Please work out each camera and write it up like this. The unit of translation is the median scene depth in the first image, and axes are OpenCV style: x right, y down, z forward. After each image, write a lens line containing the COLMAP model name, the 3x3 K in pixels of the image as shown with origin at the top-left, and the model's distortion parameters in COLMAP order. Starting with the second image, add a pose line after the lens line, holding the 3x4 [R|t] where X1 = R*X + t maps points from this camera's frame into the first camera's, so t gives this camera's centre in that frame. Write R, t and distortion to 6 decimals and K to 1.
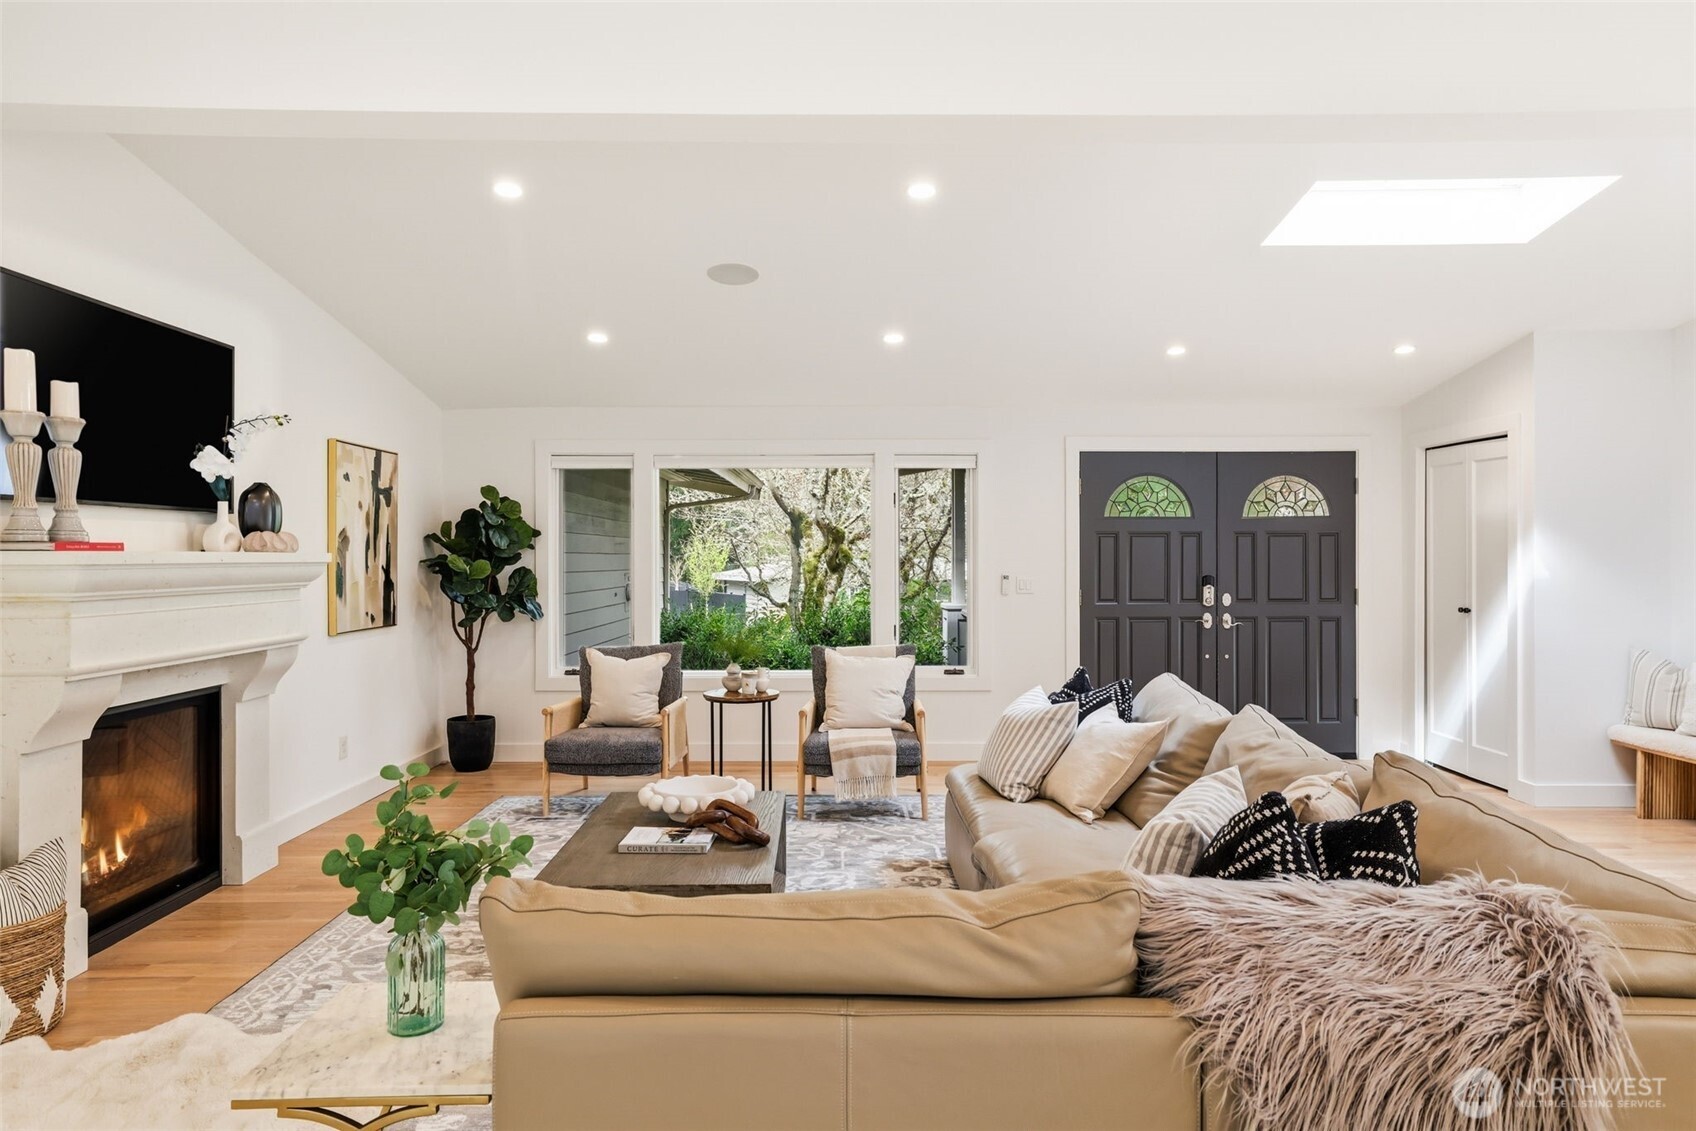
lens RADIAL K [[1038.5, 0, 848.0], [0, 1038.5, 561.1], [0, 0, 1]] dist [-0.000296, -0.002359]
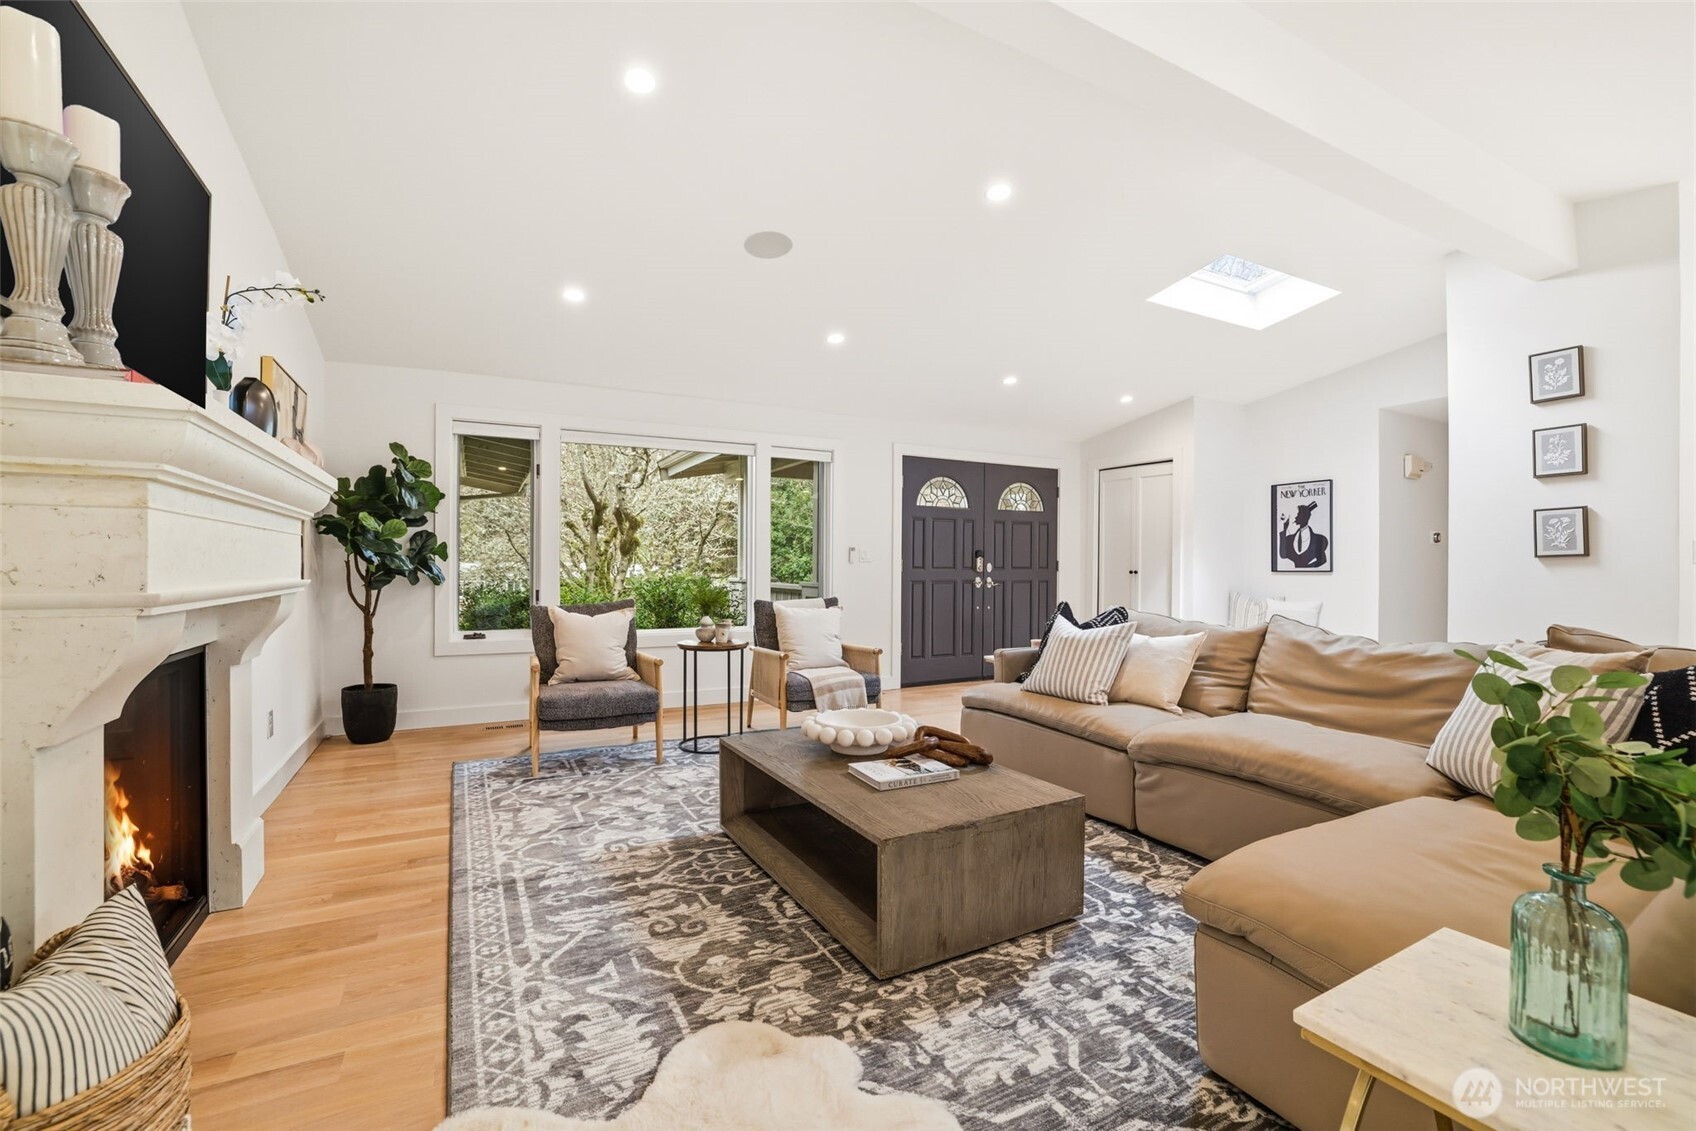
lens RADIAL K [[721.9, 0, 846.1], [0, 721.9, 572.9], [0, 0, 1]] dist [-0.030273, 0.001480]
pose [[0.888316, 0.000748, 0.459232, -0.314780], [-0.003926, 0.999975, 0.005965, 0.047408], [-0.459216, -0.007101, 0.888296, 0.255511]]
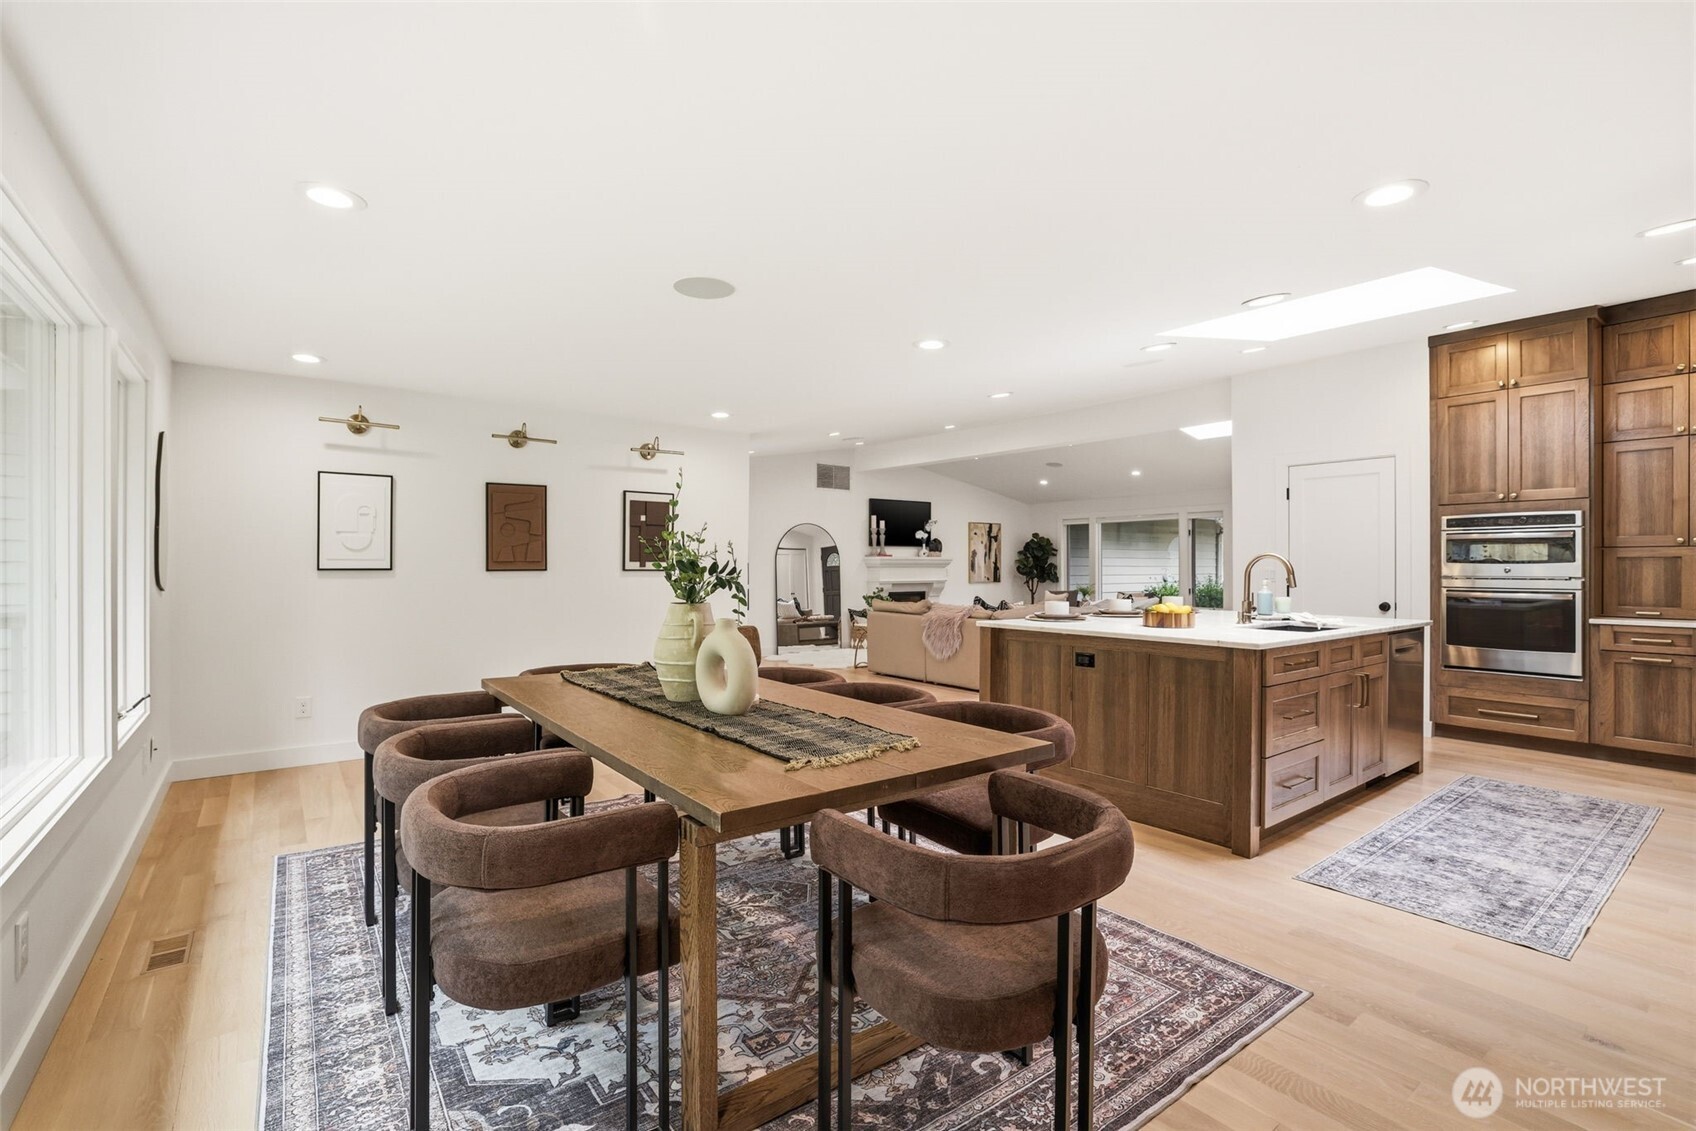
lens RADIAL K [[760.9, 0, 840.3], [0, 760.9, 566.4], [0, 0, 1]] dist [-0.017134, -0.000181]
pose [[0.590563, 0.007612, -0.806956, 1.091425], [-0.007724, 0.999963, 0.003779, 0.013478], [0.806955, 0.004001, 0.590600, -0.676937]]
